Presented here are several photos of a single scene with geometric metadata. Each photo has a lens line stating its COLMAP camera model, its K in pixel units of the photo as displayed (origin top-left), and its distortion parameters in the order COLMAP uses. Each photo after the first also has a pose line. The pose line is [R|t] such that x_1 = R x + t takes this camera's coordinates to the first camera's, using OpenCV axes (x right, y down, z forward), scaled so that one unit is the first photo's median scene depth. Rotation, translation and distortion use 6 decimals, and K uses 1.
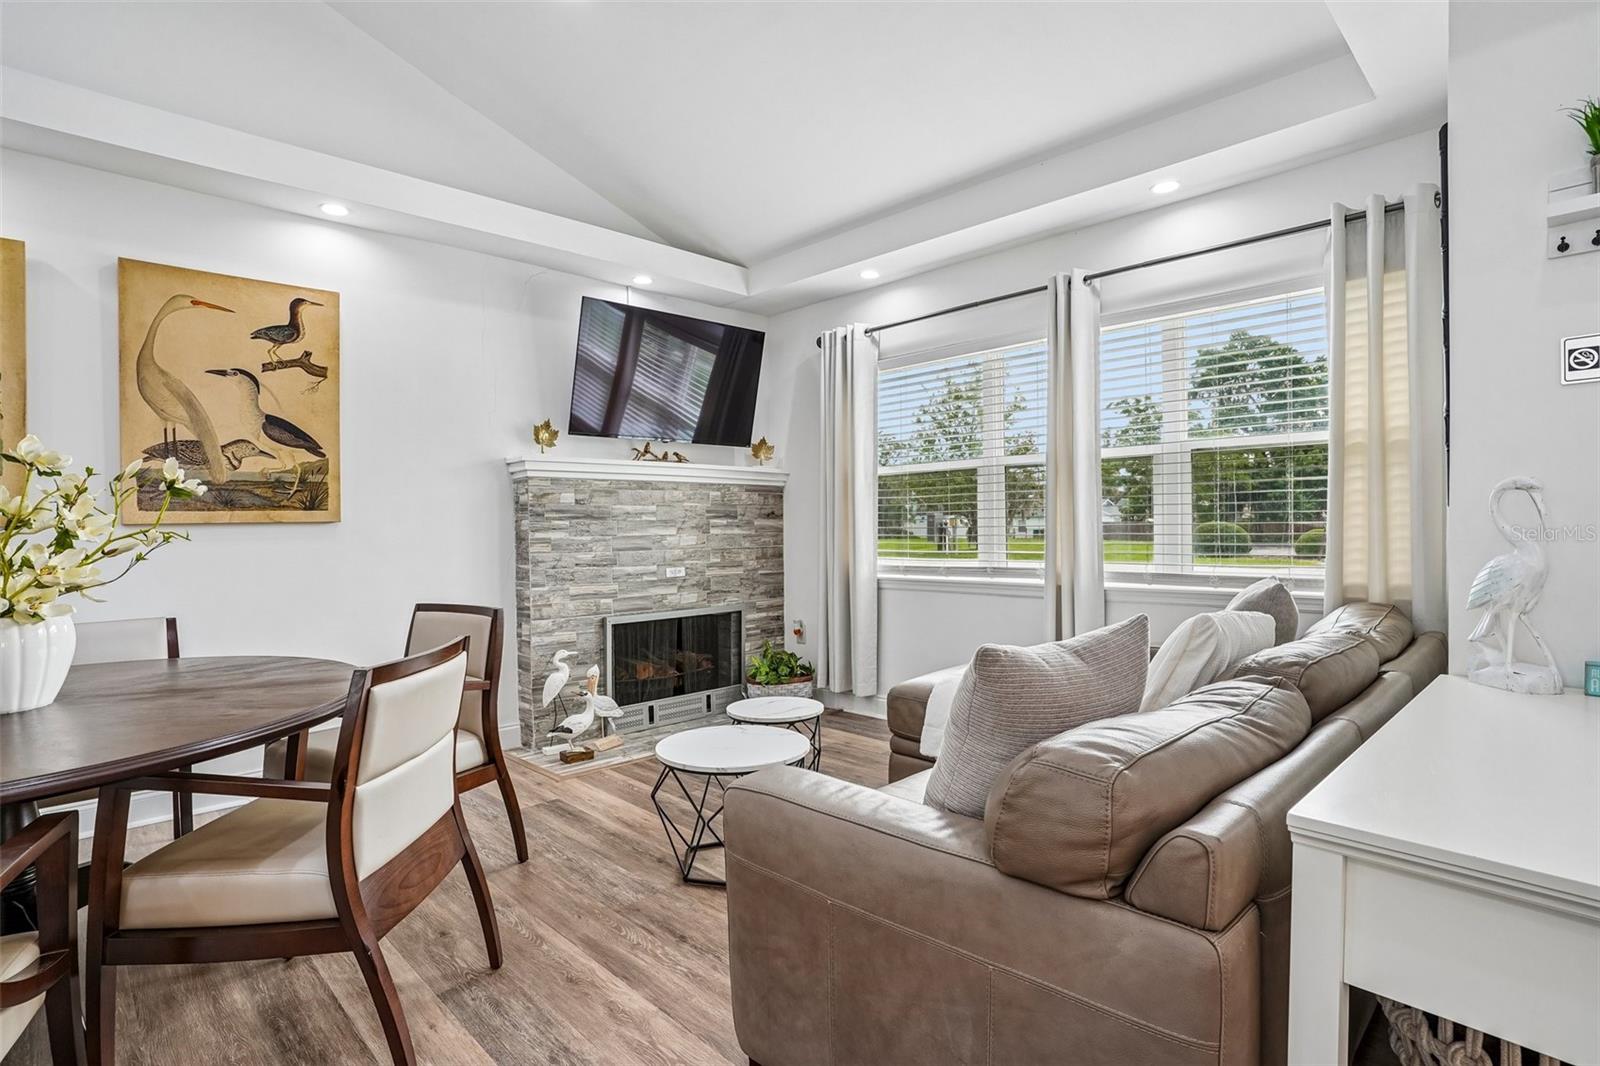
lens RADIAL K [[791.0, 0, 791.9], [0, 791.0, 544.7], [0, 0, 1]] dist [-0.039481, 0.000732]
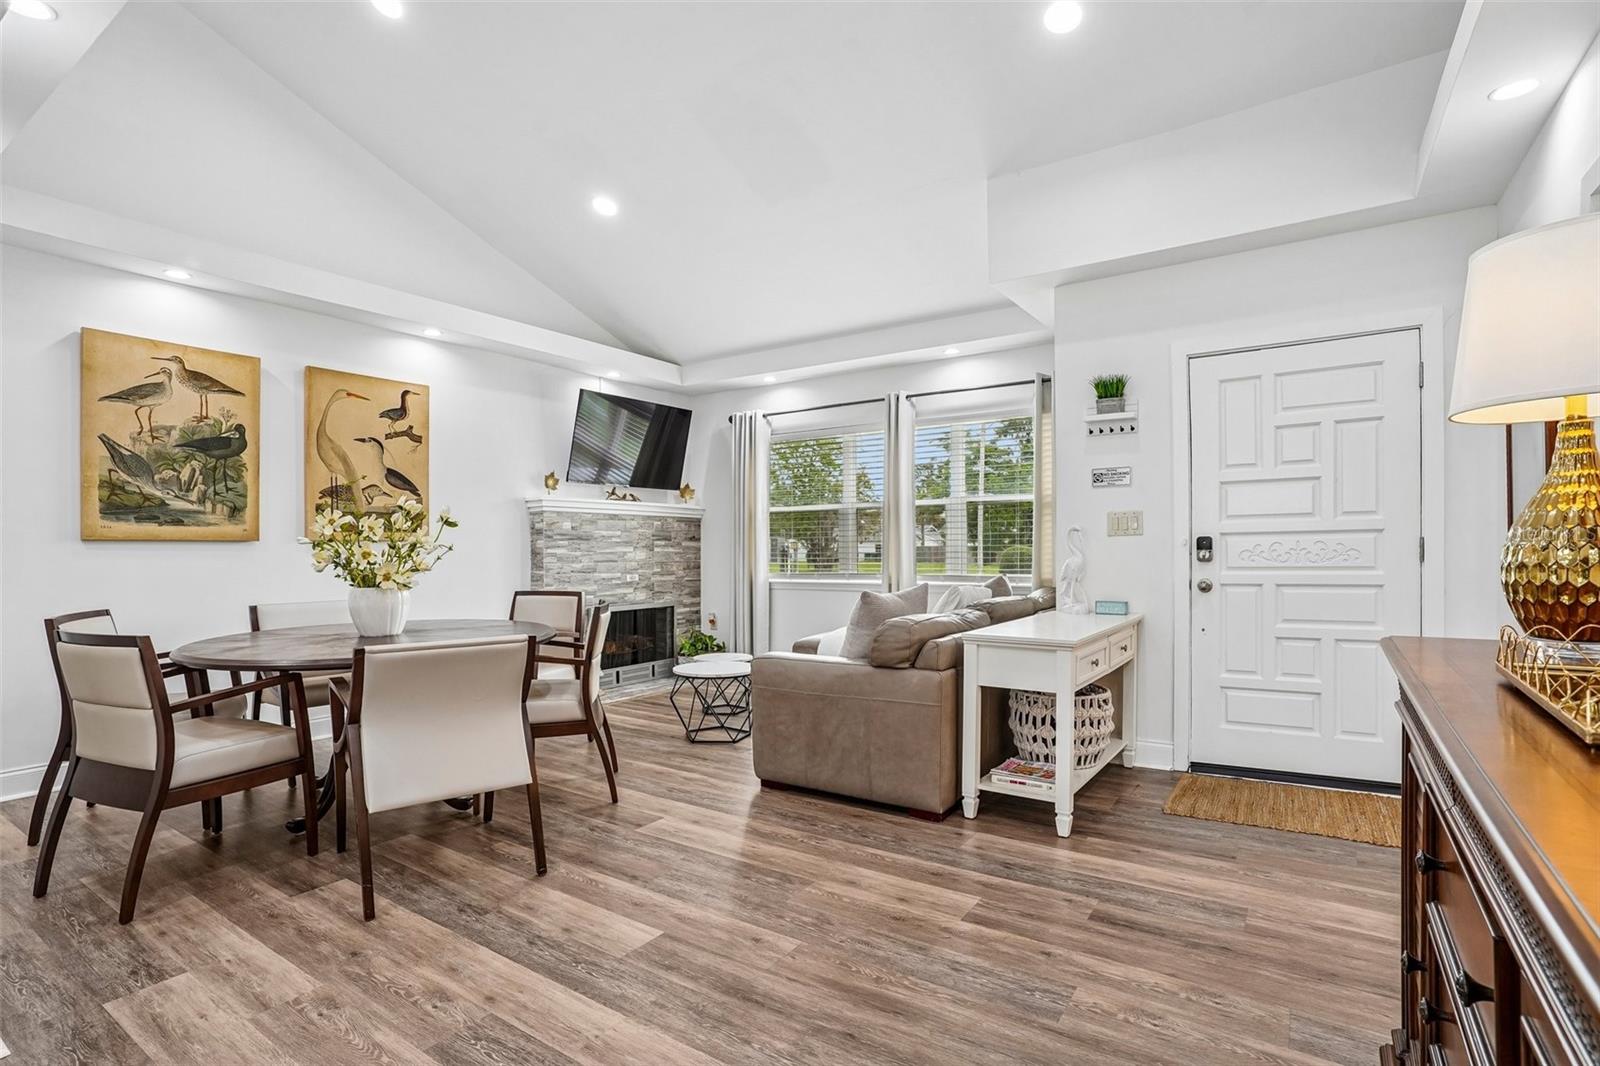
lens RADIAL K [[792.1, 0, 804.4], [0, 792.1, 555.3], [0, 0, 1]] dist [-0.046797, 0.000148]
pose [[0.974681, 0.005247, 0.223539, -0.181817], [-0.001566, 0.999860, -0.016642, 0.019116], [-0.223595, 0.015870, 0.974553, -0.511311]]
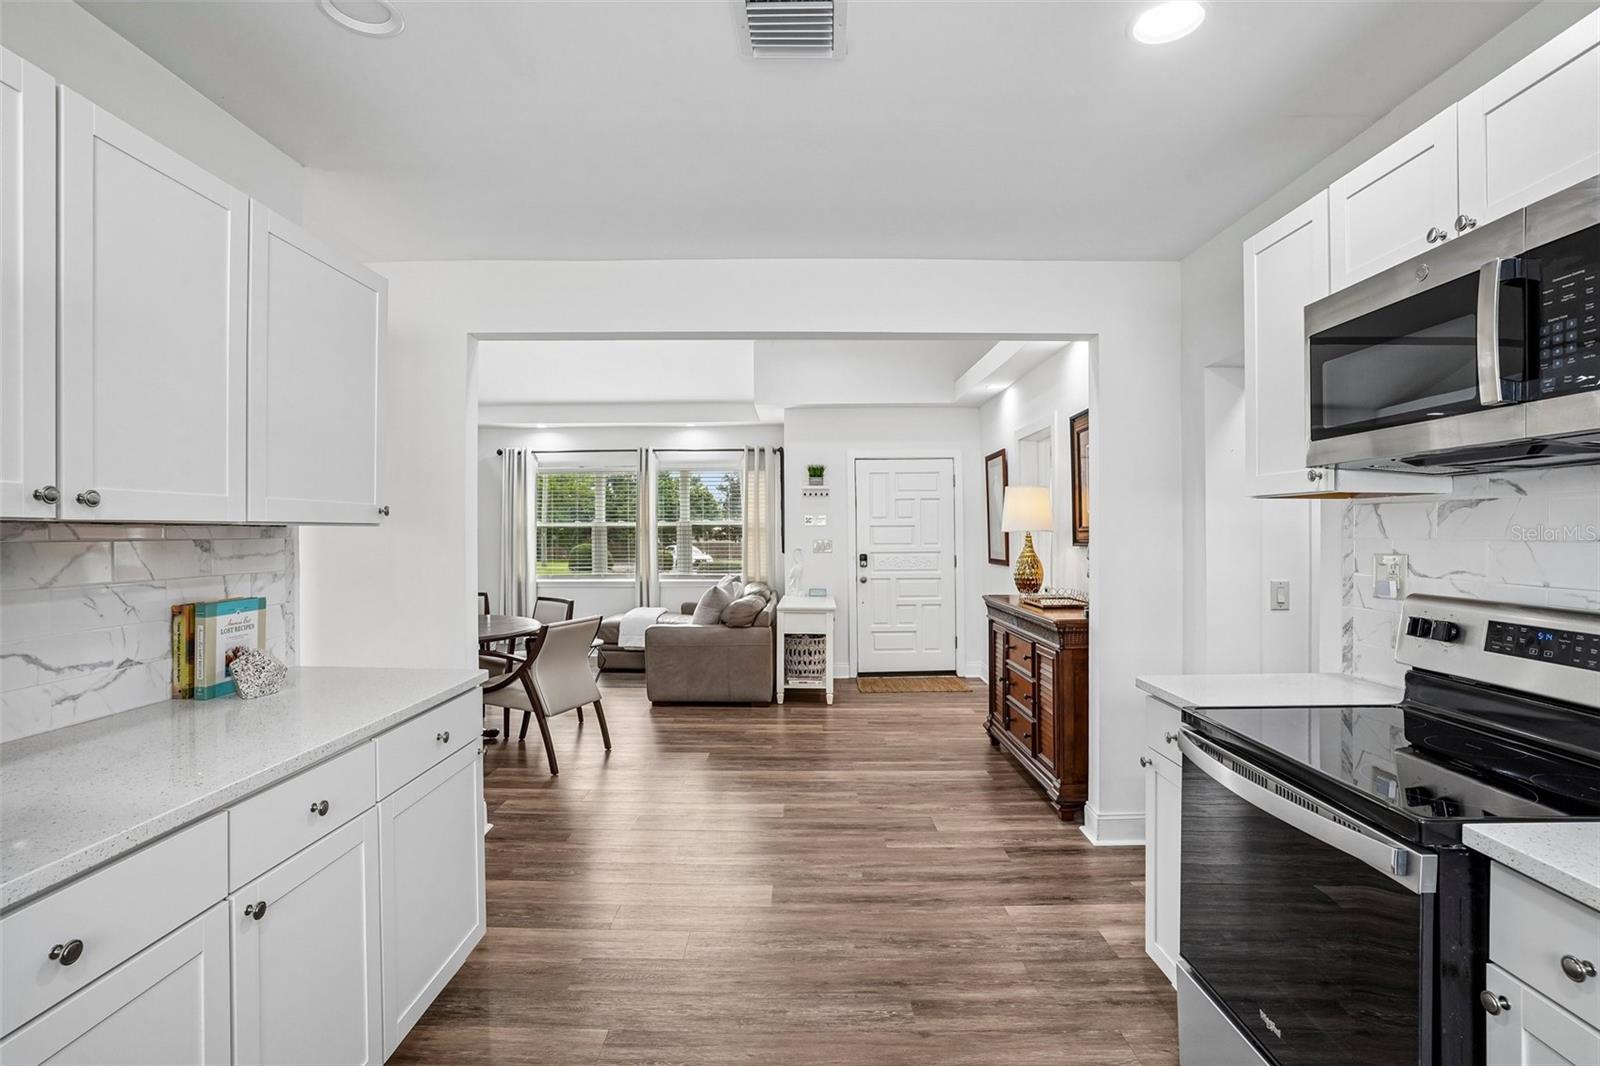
lens RADIAL K [[777.7, 0, 796.1], [0, 777.7, 540.5], [0, 0, 1]] dist [0.000330, 0.000062]
pose [[0.700076, 0.014503, 0.713921, -0.910652], [0.005462, 0.999656, -0.025664, -0.006373], [-0.714048, 0.021866, 0.699755, -0.857266]]
